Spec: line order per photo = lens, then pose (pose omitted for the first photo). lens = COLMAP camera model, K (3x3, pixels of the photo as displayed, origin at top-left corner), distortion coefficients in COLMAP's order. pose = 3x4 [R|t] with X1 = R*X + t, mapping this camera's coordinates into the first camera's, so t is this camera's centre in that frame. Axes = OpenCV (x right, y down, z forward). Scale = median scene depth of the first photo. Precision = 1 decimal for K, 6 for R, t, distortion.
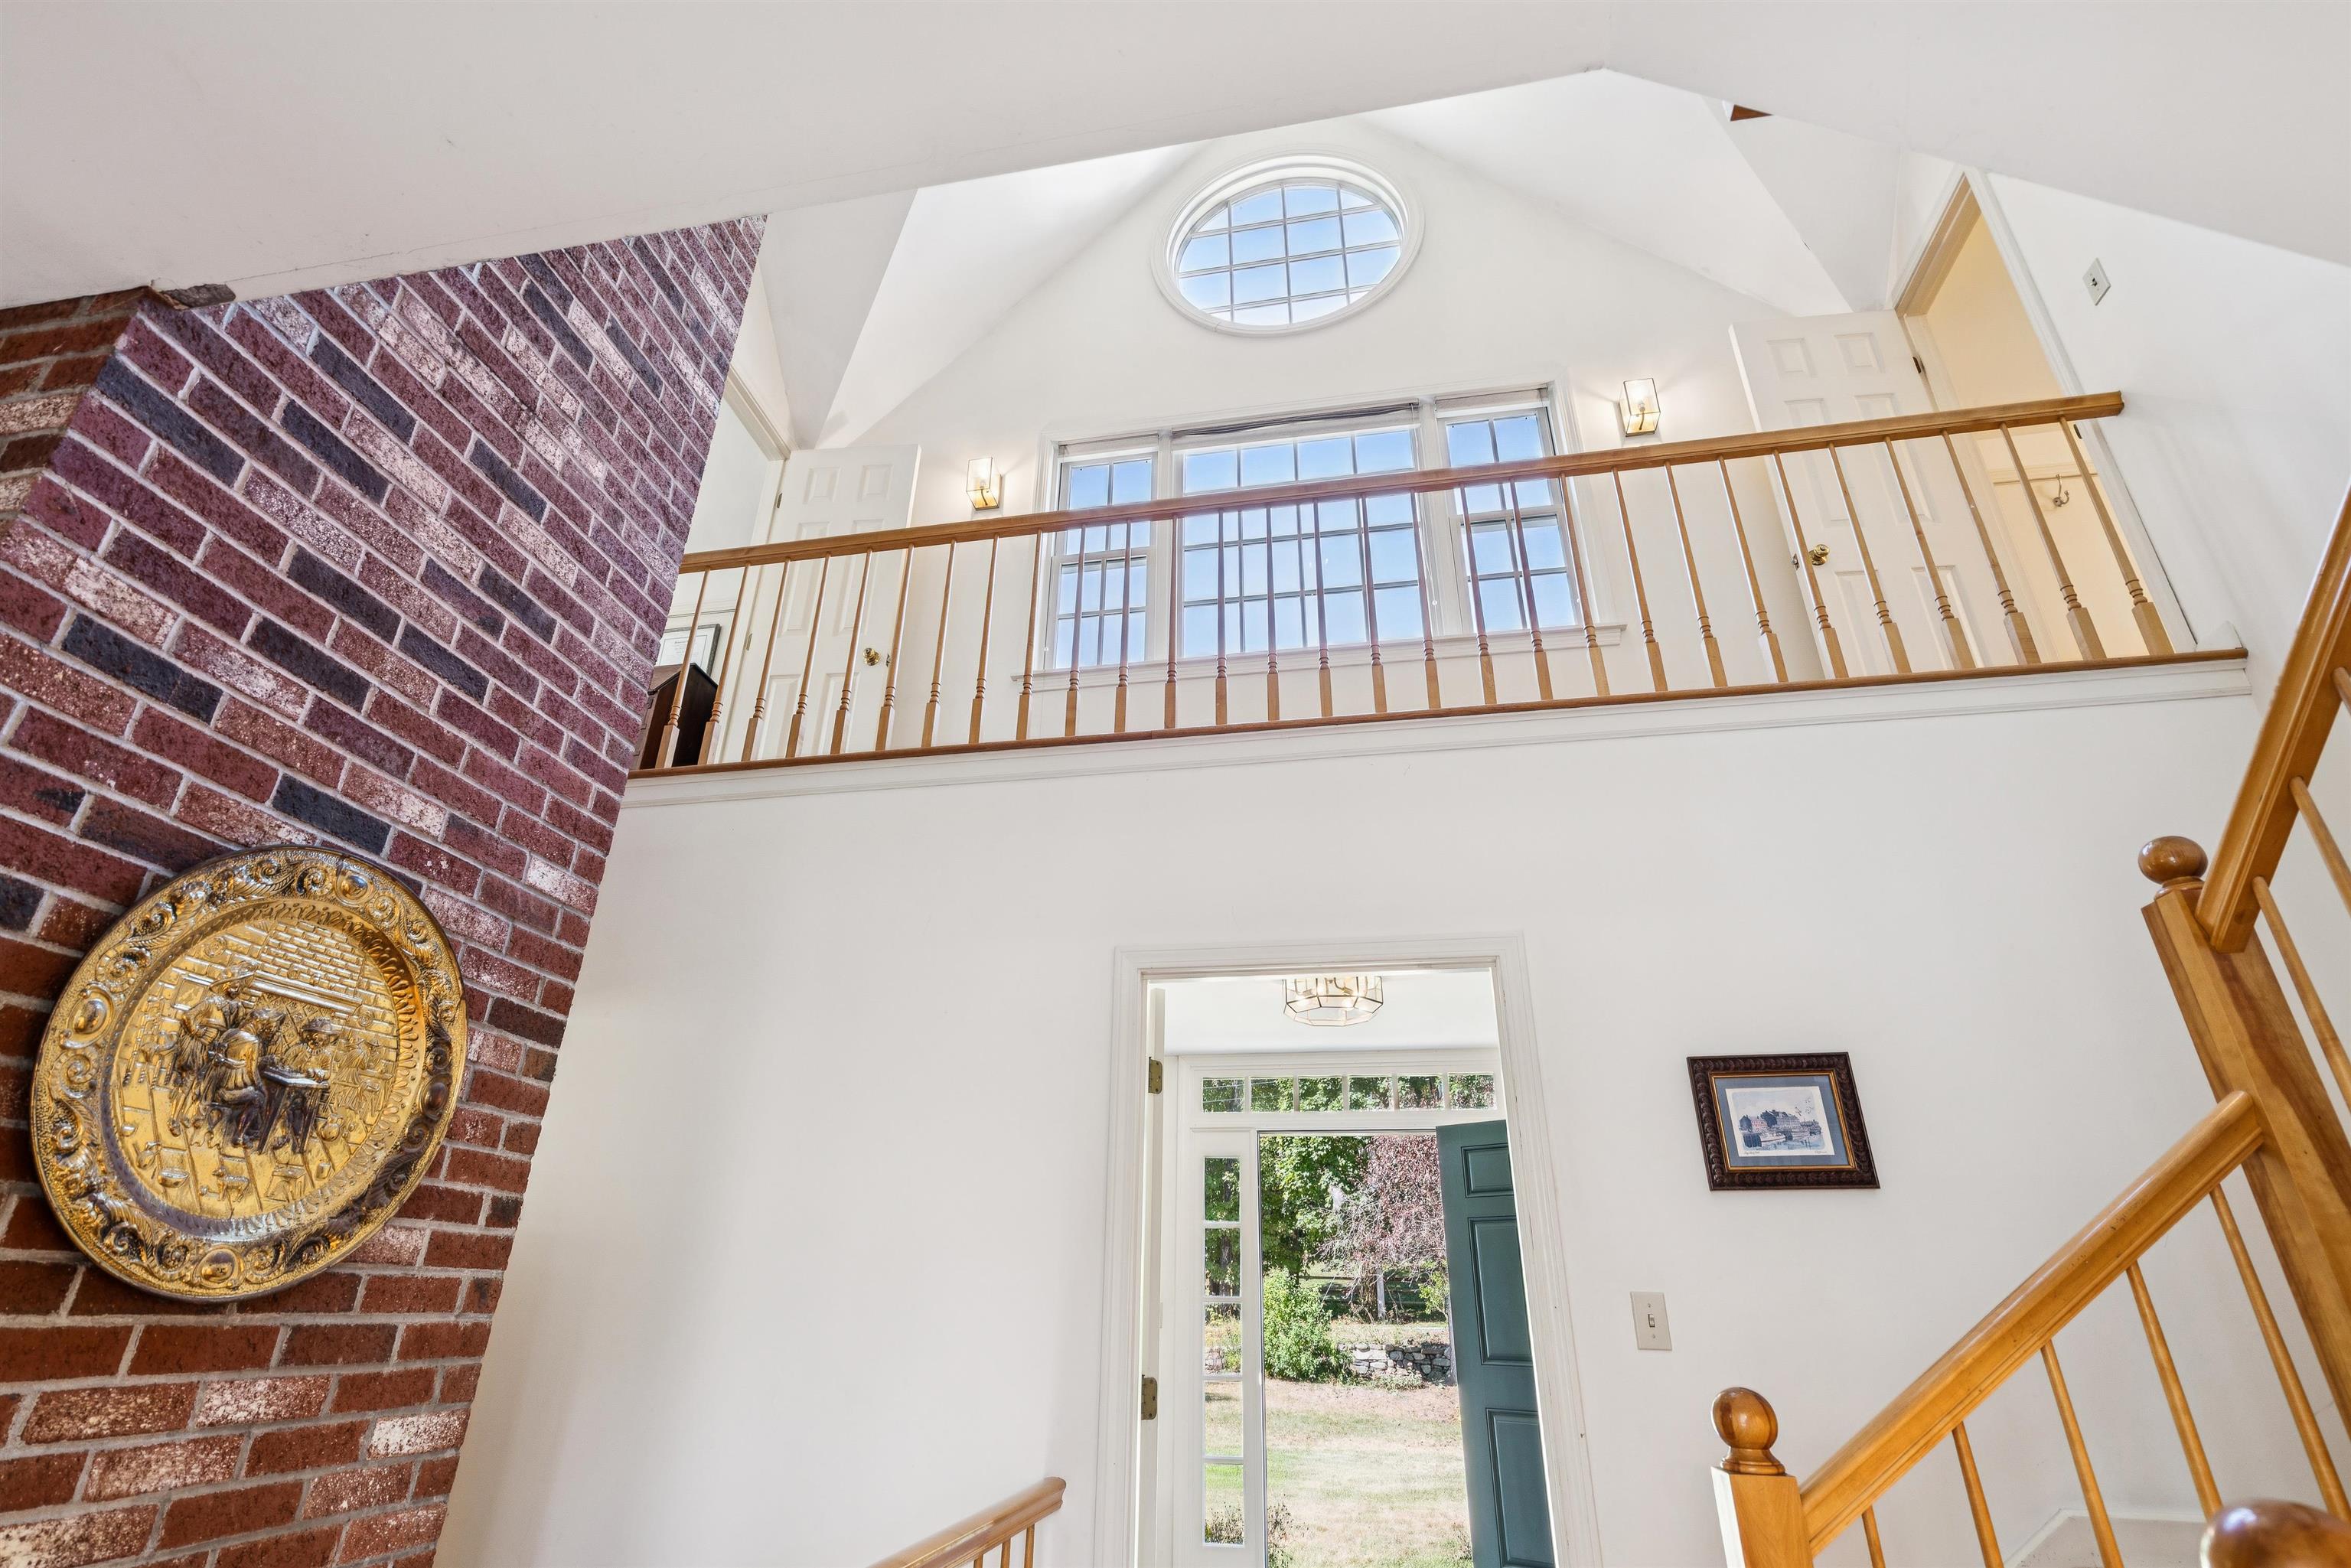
lens RADIAL K [[1083.1, 0, 1173.0], [0, 1083.1, 792.0], [0, 0, 1]] dist [-0.005755, 0.003458]
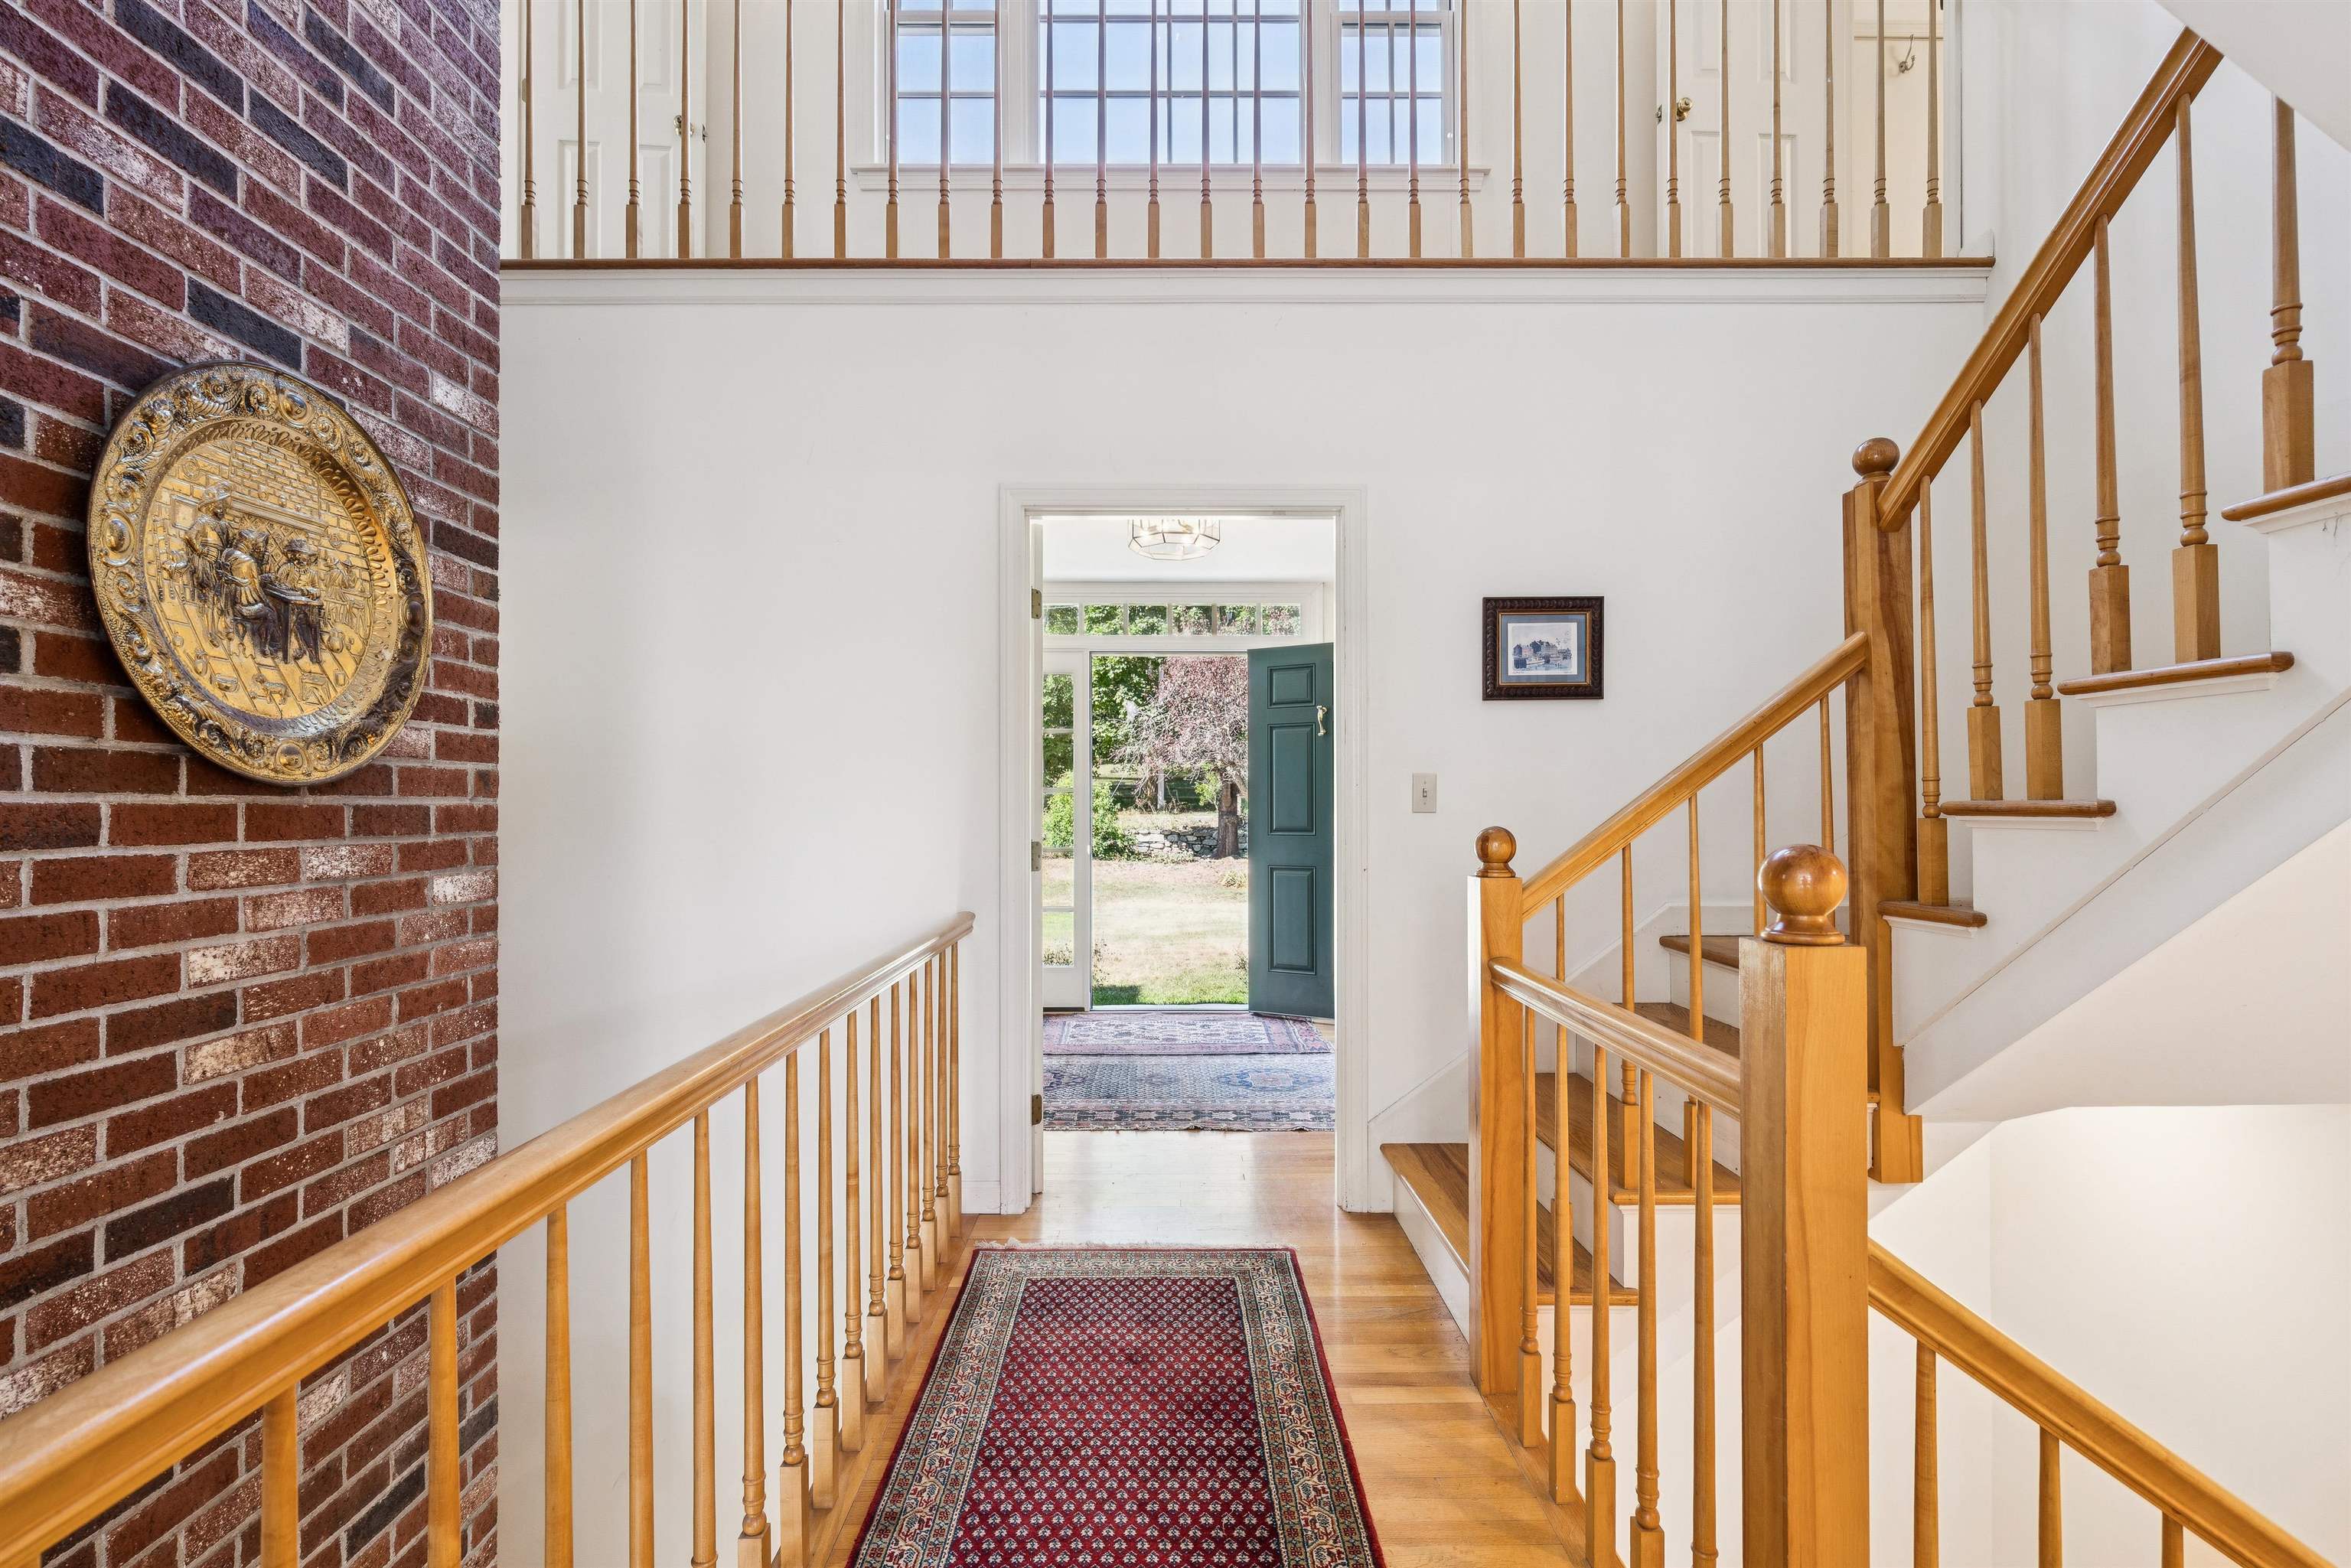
lens RADIAL K [[1083.1, 0, 1166.3], [0, 1083.1, 792.0], [0, 0, 1]] dist [-0.005755, 0.003458]
pose [[0.981691, -0.014595, 0.189918, -0.141947], [-0.066187, 0.908795, 0.411960, -0.044570], [-0.178609, -0.416988, 0.891190, -0.148369]]
